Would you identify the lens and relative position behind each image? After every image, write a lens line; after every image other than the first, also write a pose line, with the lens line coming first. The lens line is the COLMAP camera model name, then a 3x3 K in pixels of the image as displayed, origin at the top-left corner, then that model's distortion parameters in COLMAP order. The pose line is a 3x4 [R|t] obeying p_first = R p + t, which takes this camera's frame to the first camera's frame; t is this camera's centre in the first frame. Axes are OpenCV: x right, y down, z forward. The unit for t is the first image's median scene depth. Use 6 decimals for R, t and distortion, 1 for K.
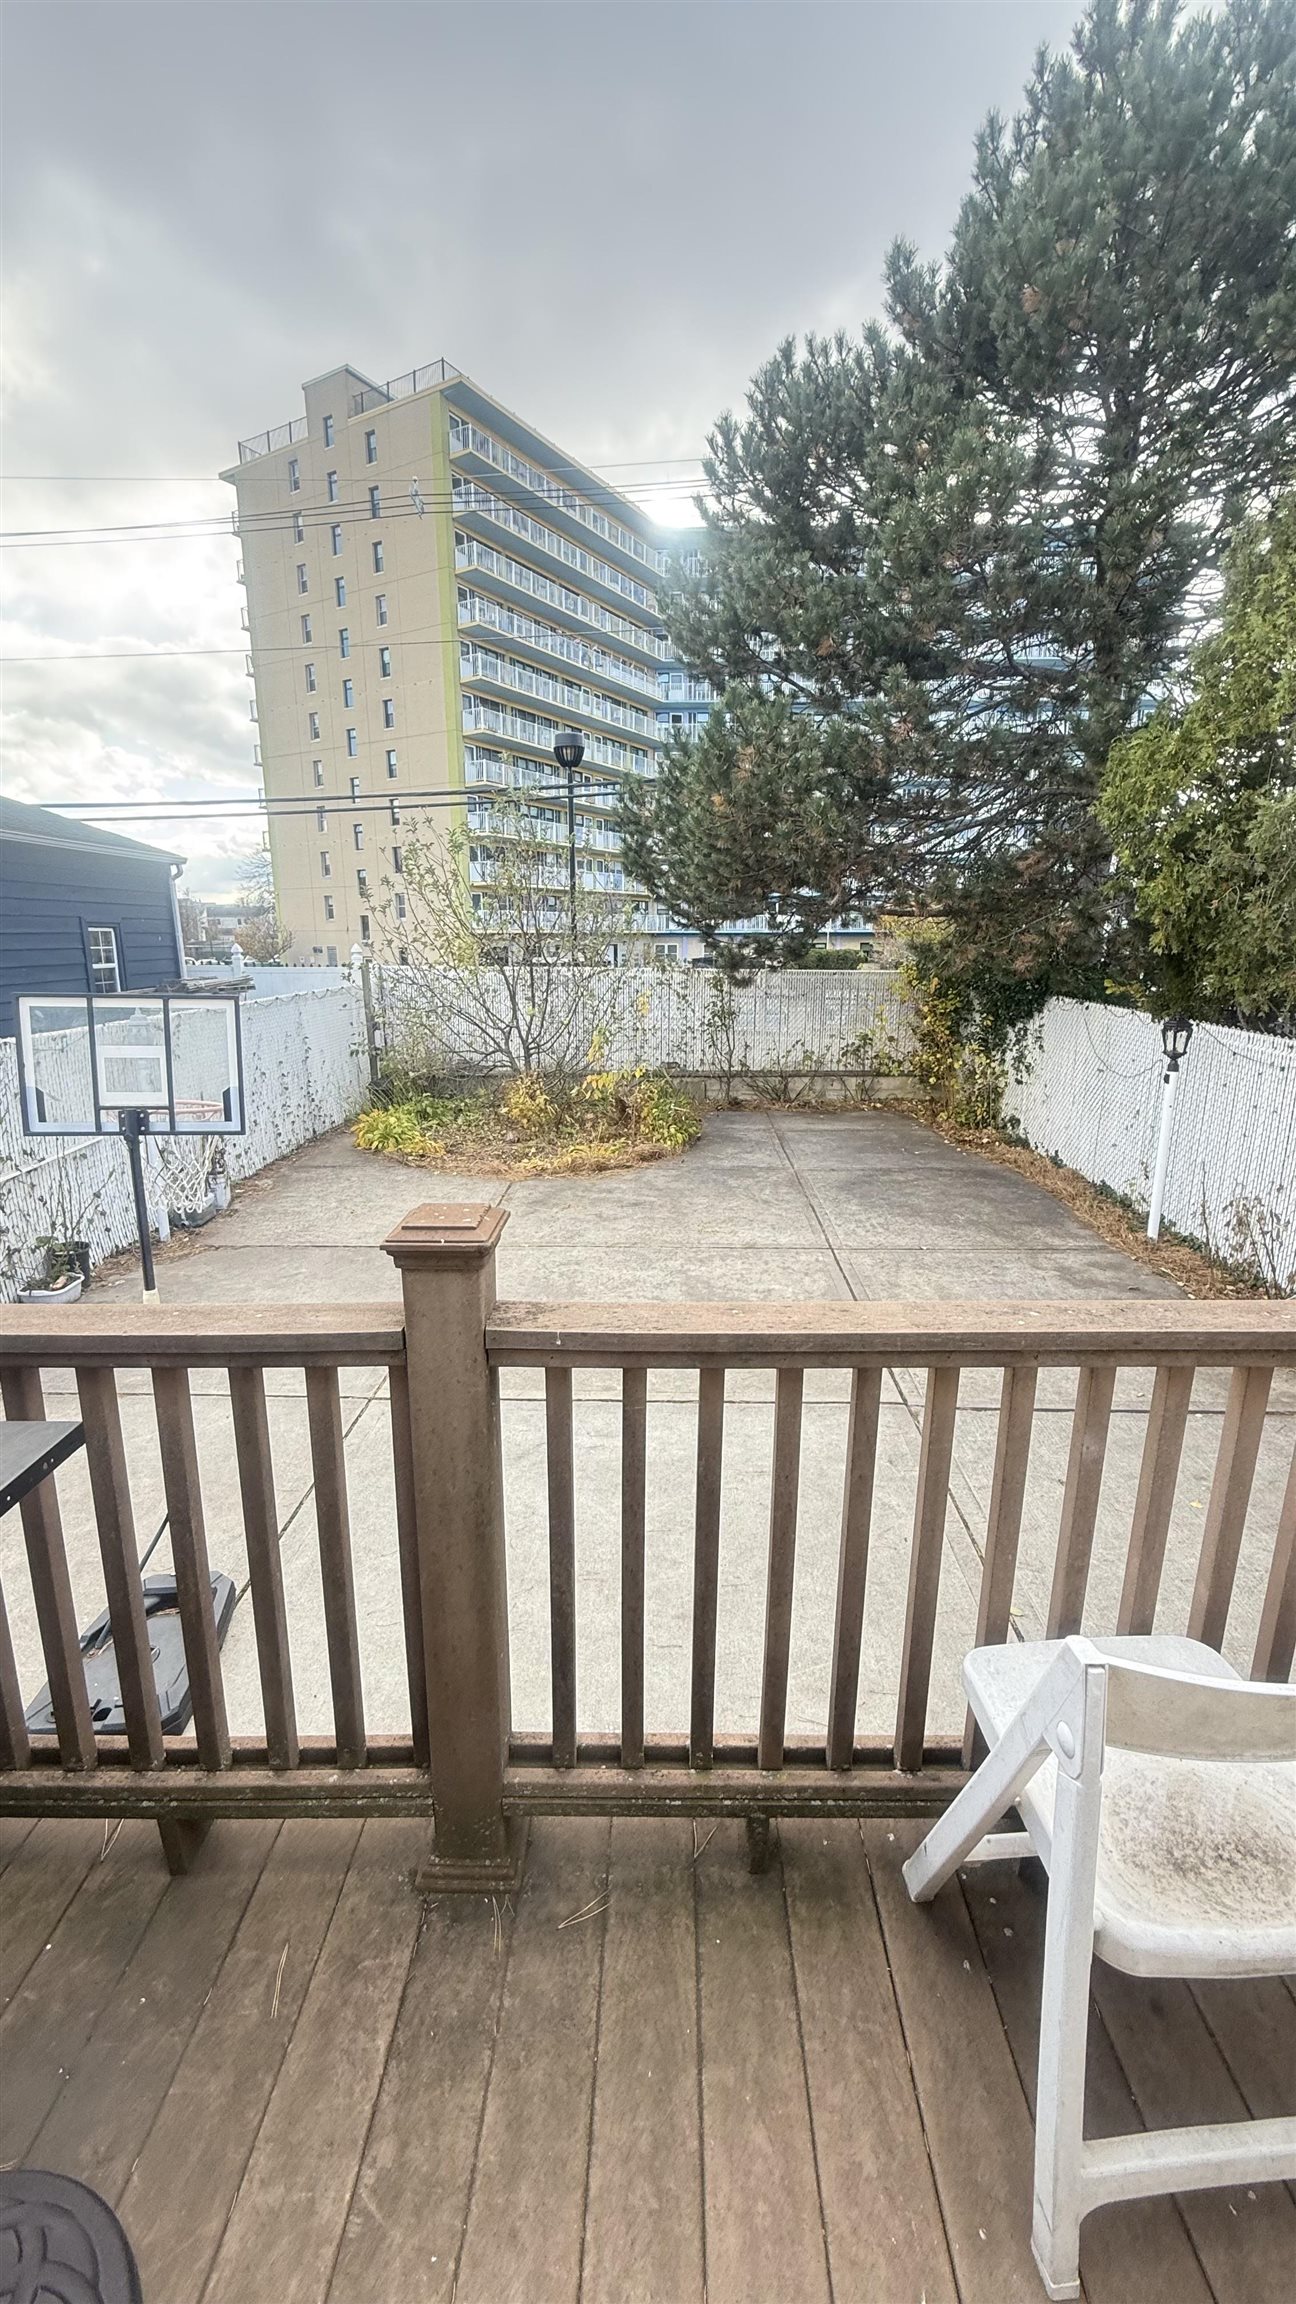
lens RADIAL K [[917.4, 0, 642.8], [0, 917.4, 1140.3], [0, 0, 1]] dist [-0.001686, -0.000085]
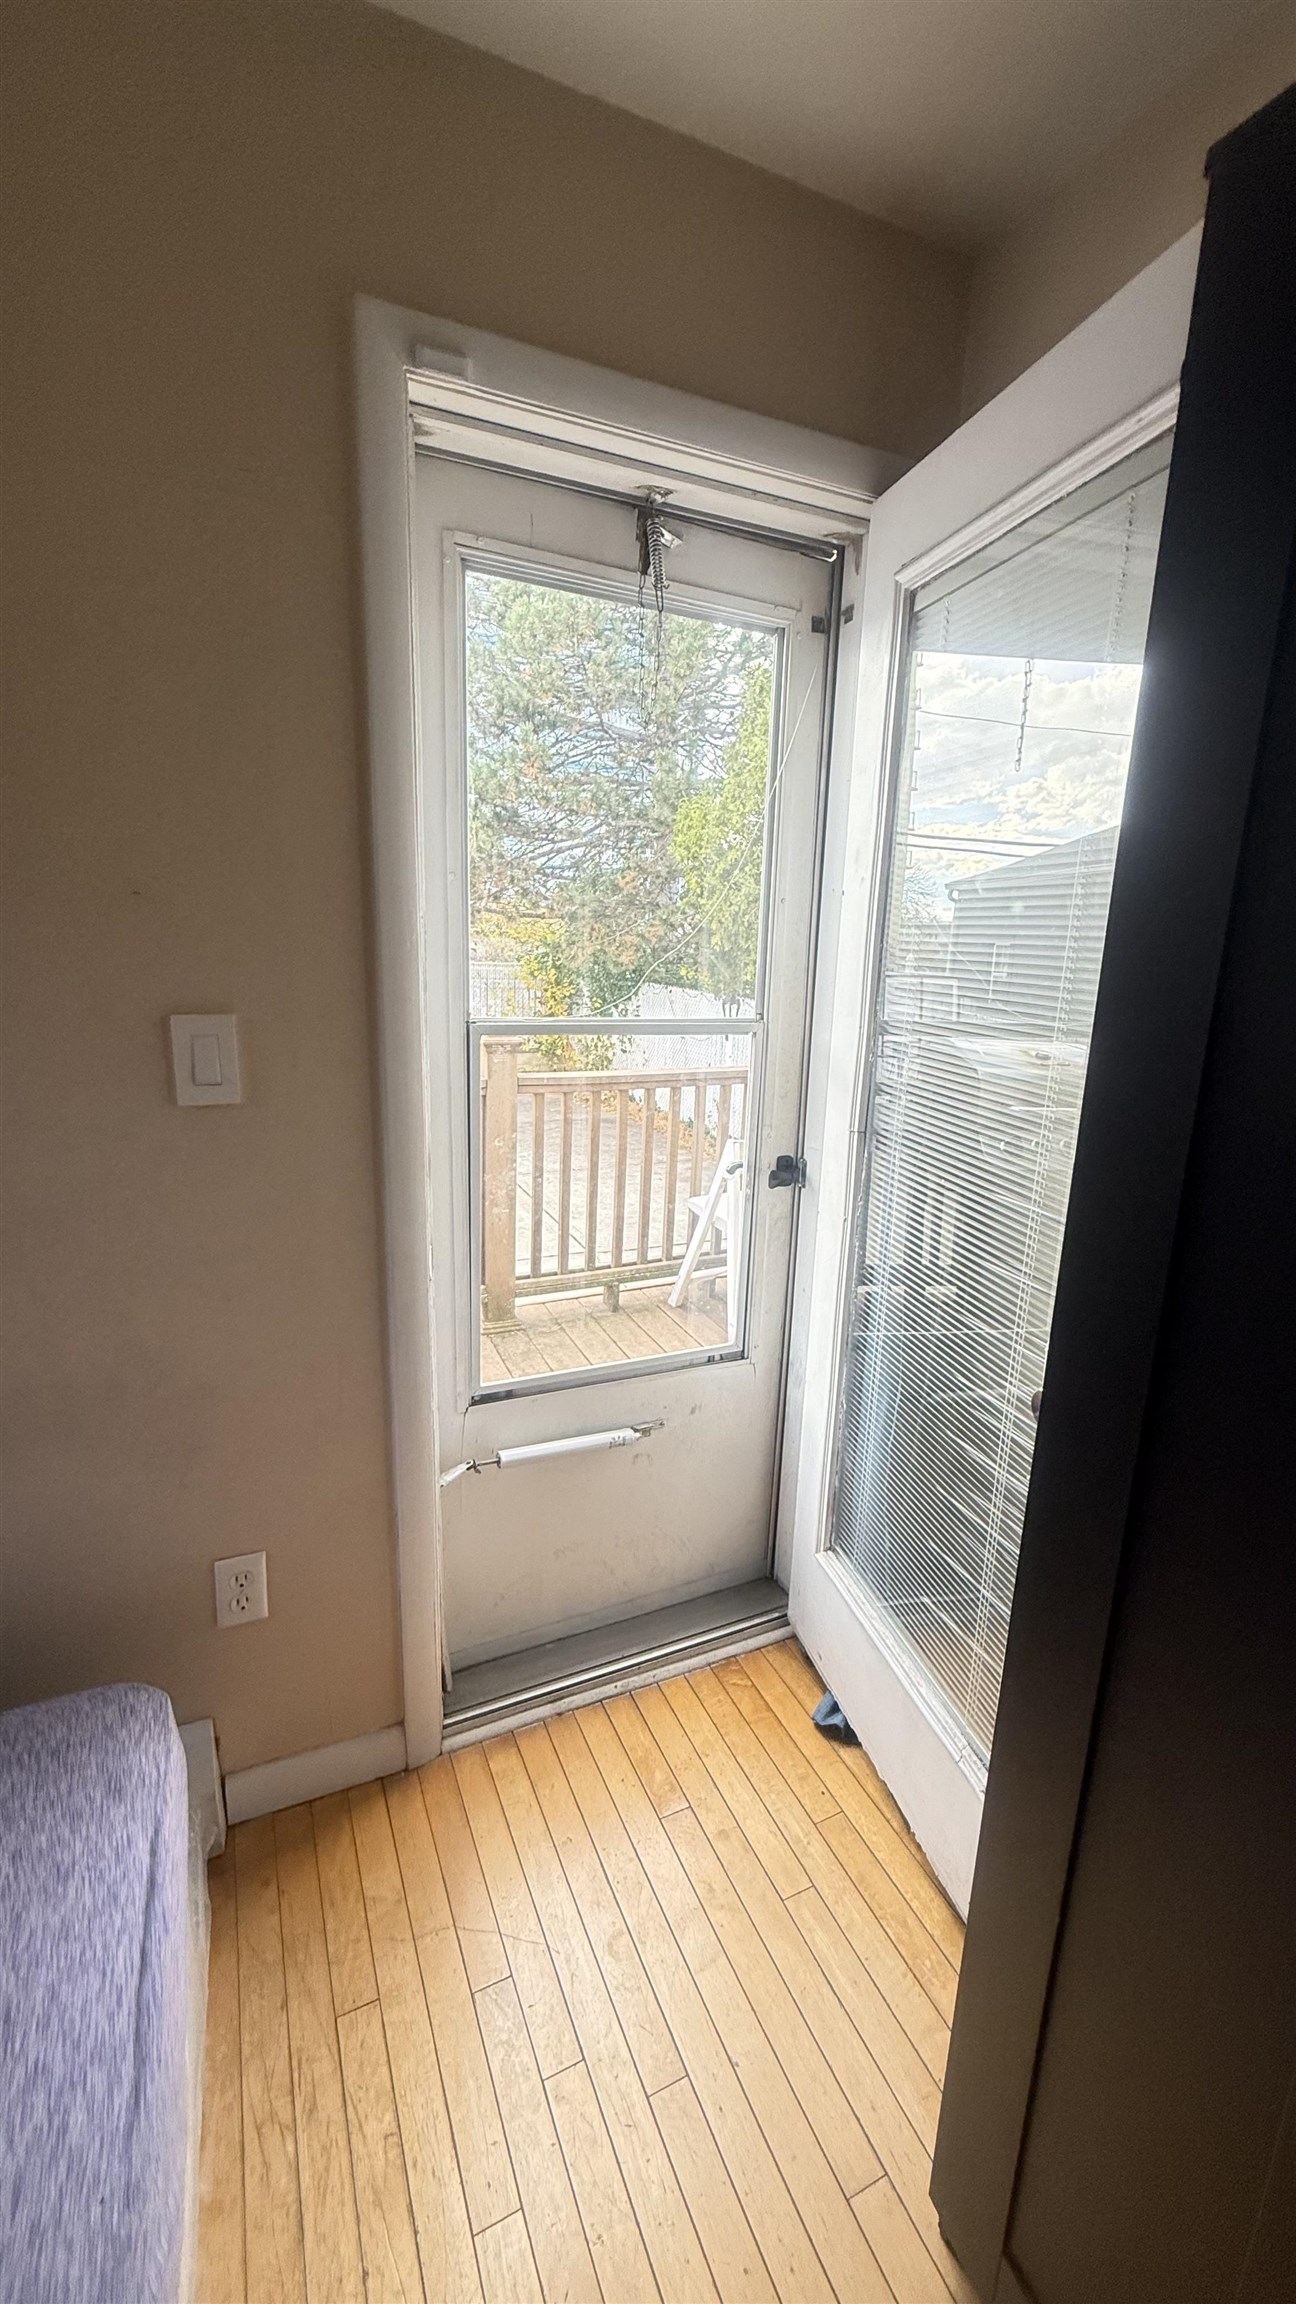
lens RADIAL K [[917.4, 0, 647.1], [0, 917.4, 1152.8], [0, 0, 1]] dist [-0.001686, -0.000085]
pose [[0.904346, -0.073165, 0.420481, -0.155411], [0.066858, 0.997319, 0.029743, 0.059588], [-0.421530, 0.001215, 0.906814, -0.246384]]
